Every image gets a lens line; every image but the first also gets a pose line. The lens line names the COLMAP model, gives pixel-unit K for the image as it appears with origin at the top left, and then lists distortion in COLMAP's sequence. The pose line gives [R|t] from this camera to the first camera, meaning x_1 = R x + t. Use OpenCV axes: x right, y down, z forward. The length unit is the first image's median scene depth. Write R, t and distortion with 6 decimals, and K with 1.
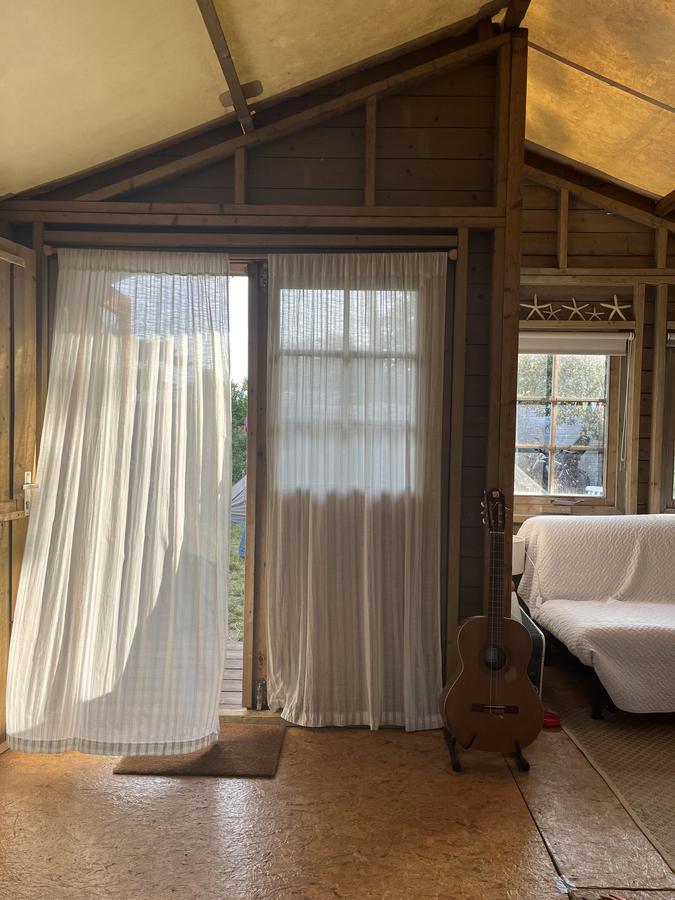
lens RADIAL K [[680.1, 0, 341.0], [0, 680.1, 451.2], [0, 0, 1]] dist [0.054623, -0.053886]
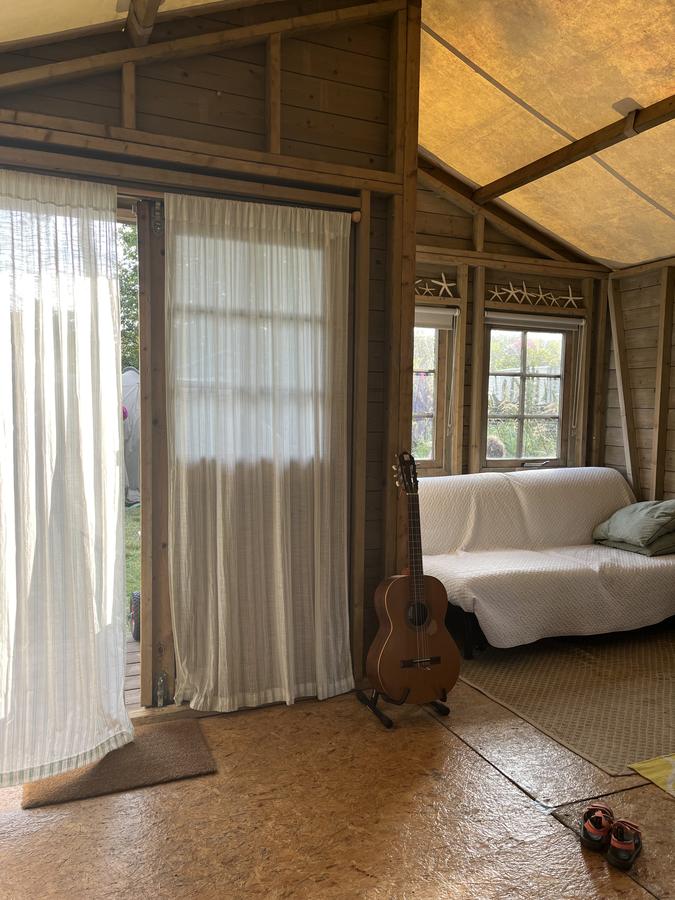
lens RADIAL K [[680.1, 0, 336.0], [0, 680.1, 451.5], [0, 0, 1]] dist [0.054623, -0.053886]
pose [[0.919371, -0.028267, 0.392374, -0.258317], [0.014050, 0.999138, 0.039059, 0.012369], [-0.393139, -0.030397, 0.918976, 0.093978]]
